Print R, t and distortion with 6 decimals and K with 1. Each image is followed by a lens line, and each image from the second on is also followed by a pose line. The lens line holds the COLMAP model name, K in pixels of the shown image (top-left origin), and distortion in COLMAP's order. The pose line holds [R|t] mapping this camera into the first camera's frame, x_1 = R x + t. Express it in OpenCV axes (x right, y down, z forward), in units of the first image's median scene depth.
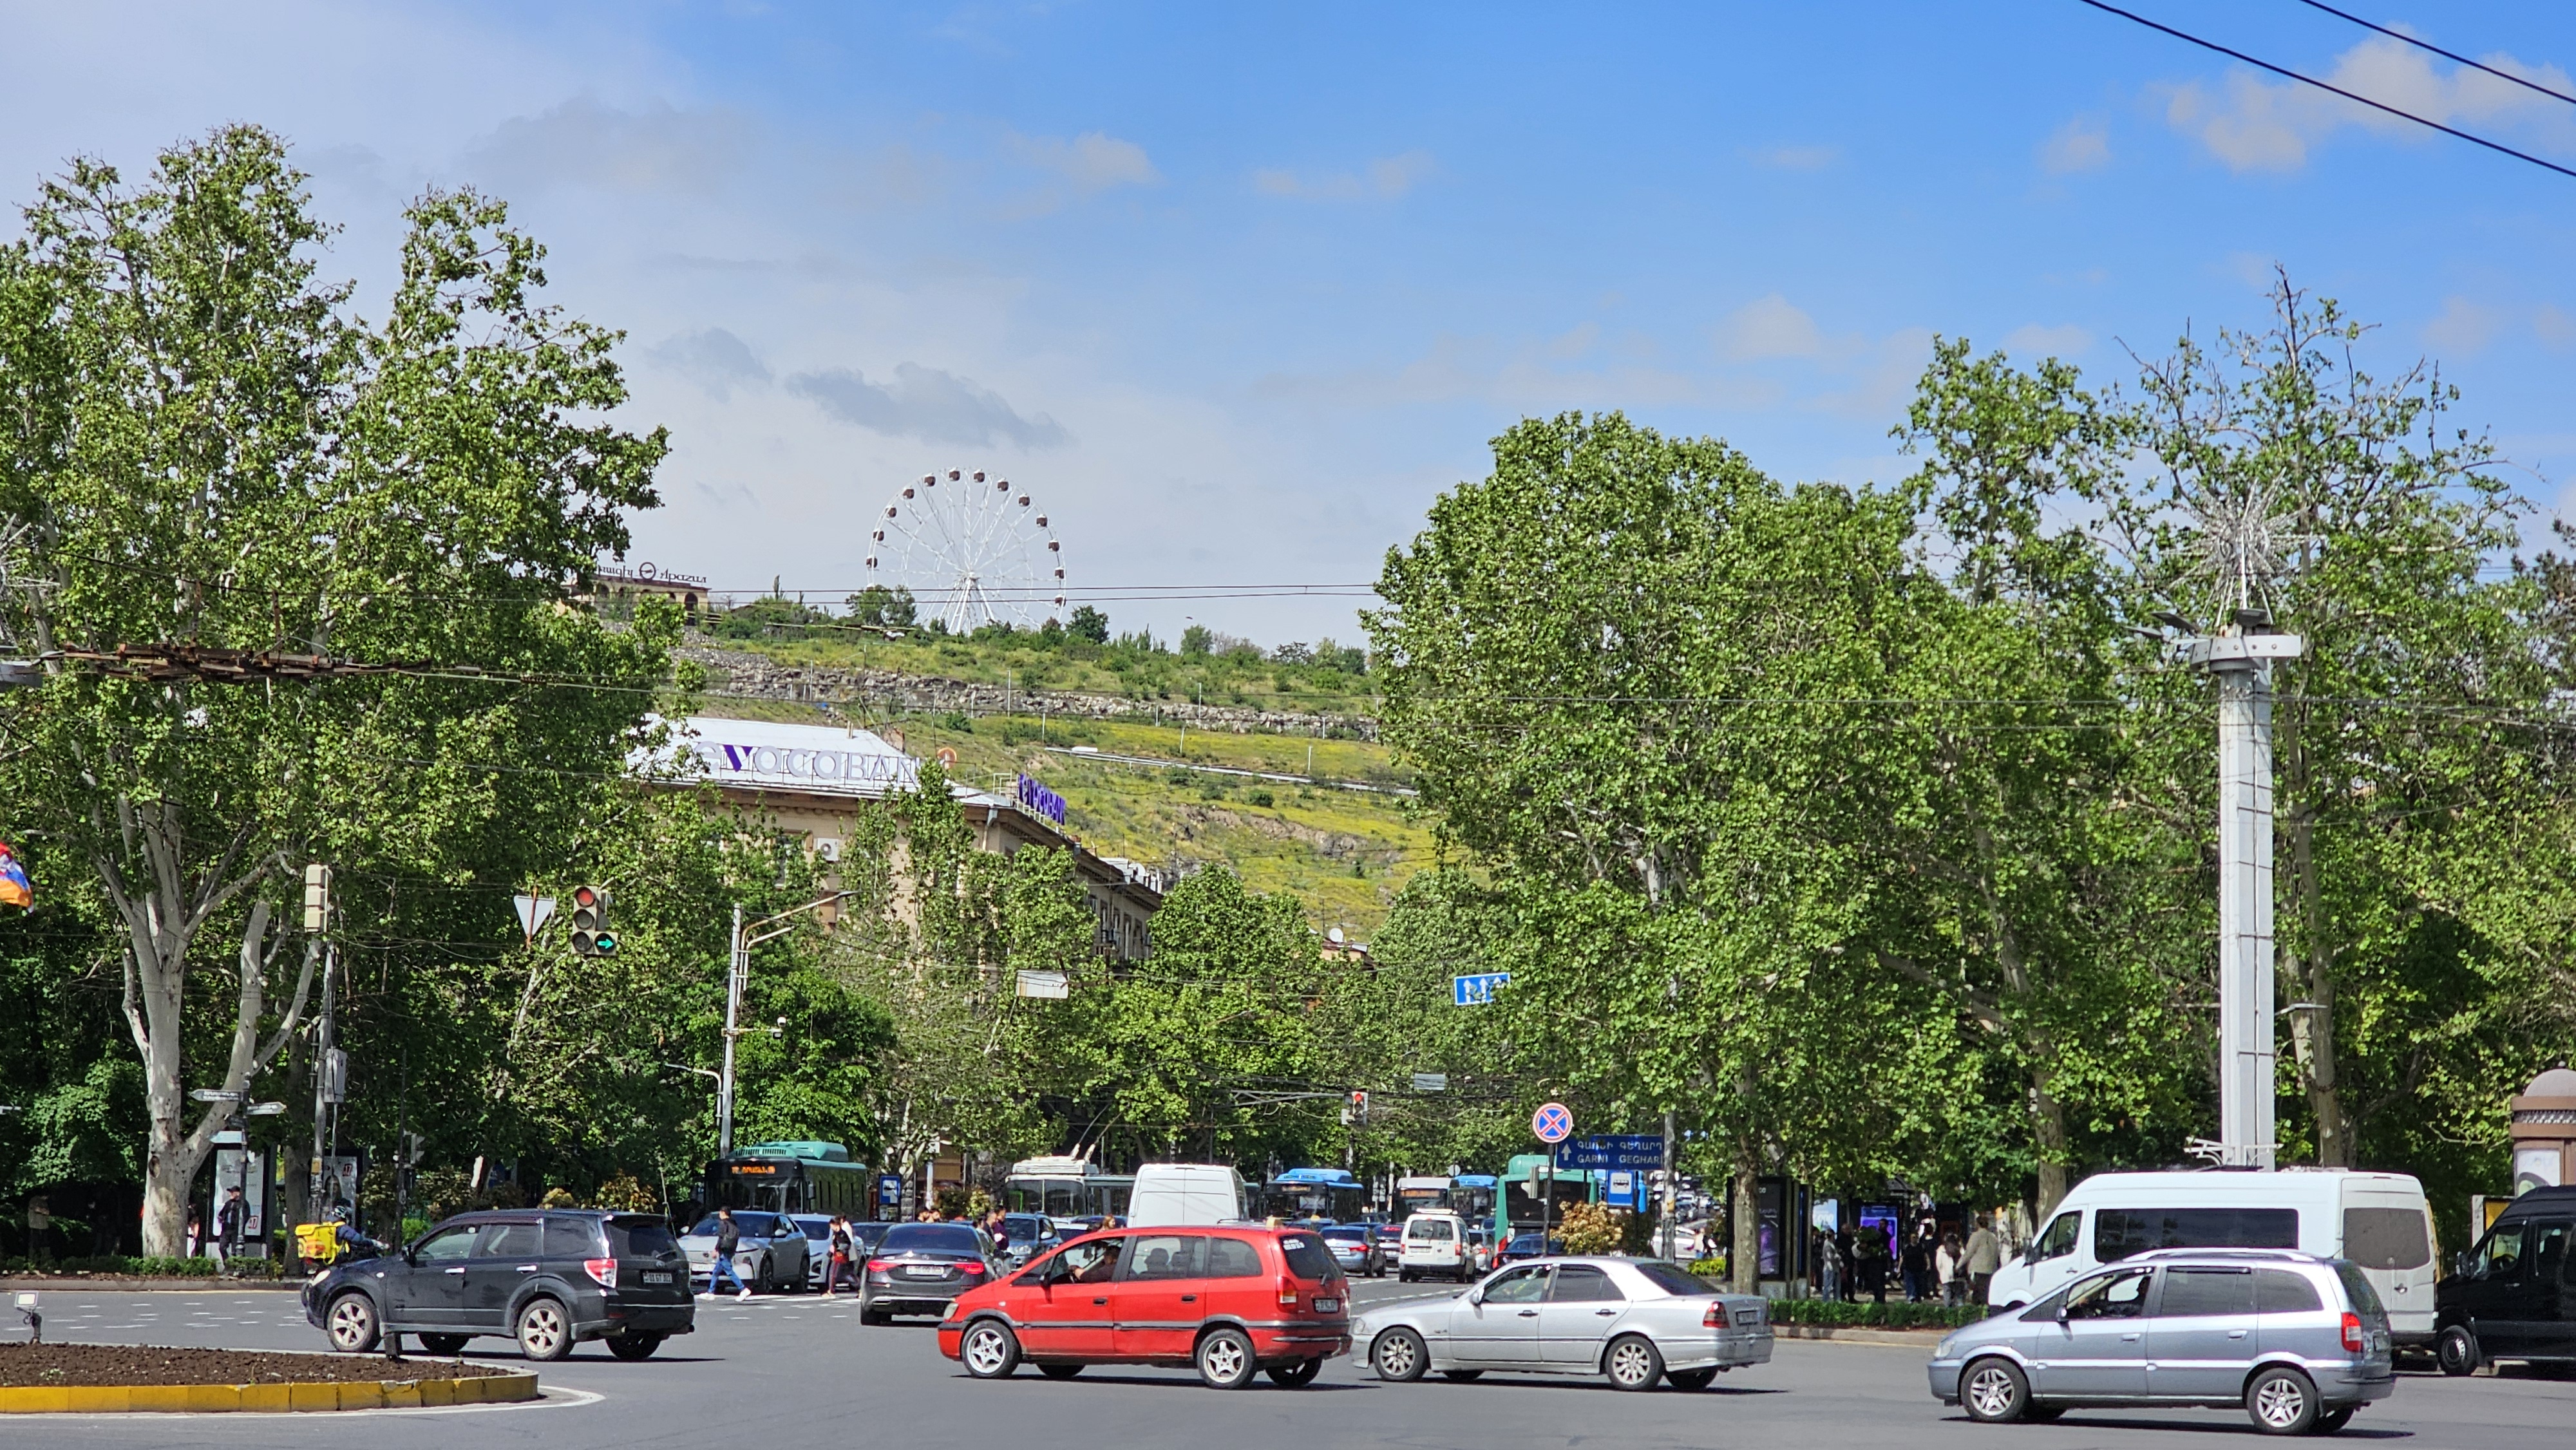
lens RADIAL K [[5152.5, 0, 1288.4], [0, 5152.5, 723.3], [0, 0, 1]] dist [0.018056, 0.000000]
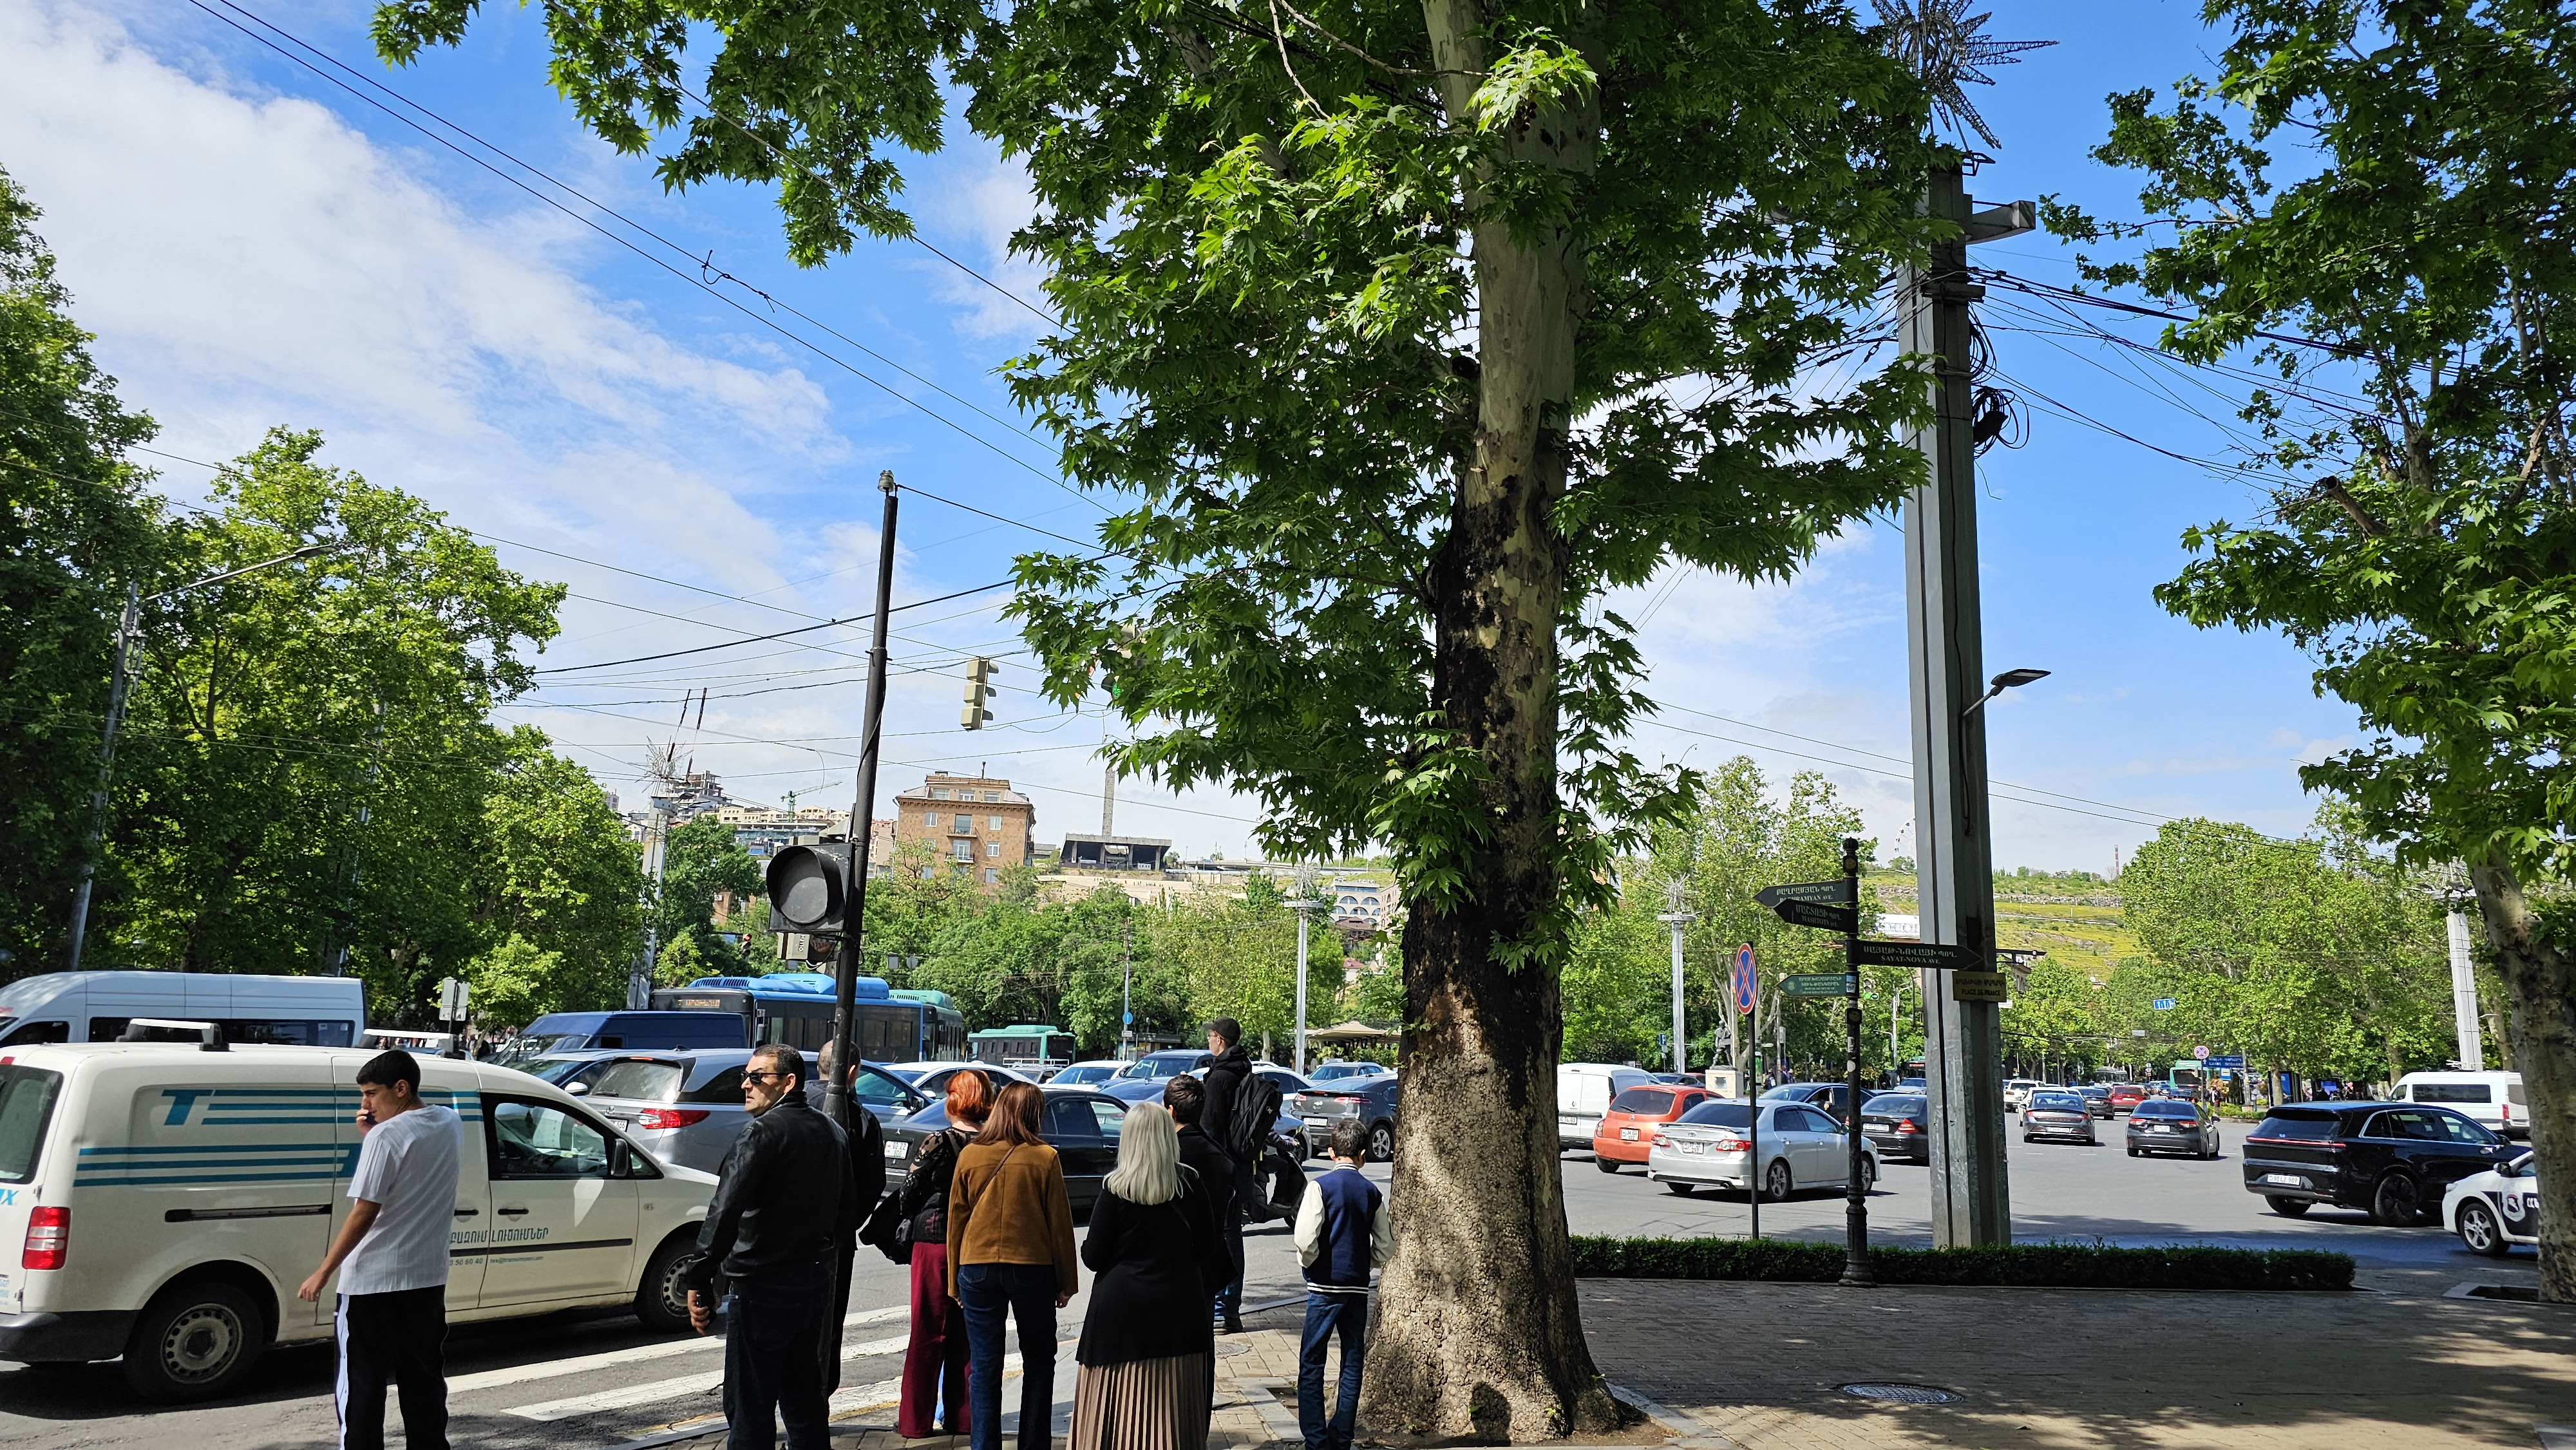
lens RADIAL K [[1677.4, 0, 1281.7], [0, 1677.4, 740.2], [0, 0, 1]] dist [0.006486, -0.000827]
pose [[0.907402, -0.070770, -0.414263, -0.017323], [0.028467, 0.993806, -0.107423, -0.015123], [0.419299, 0.085683, 0.903796, -0.148054]]
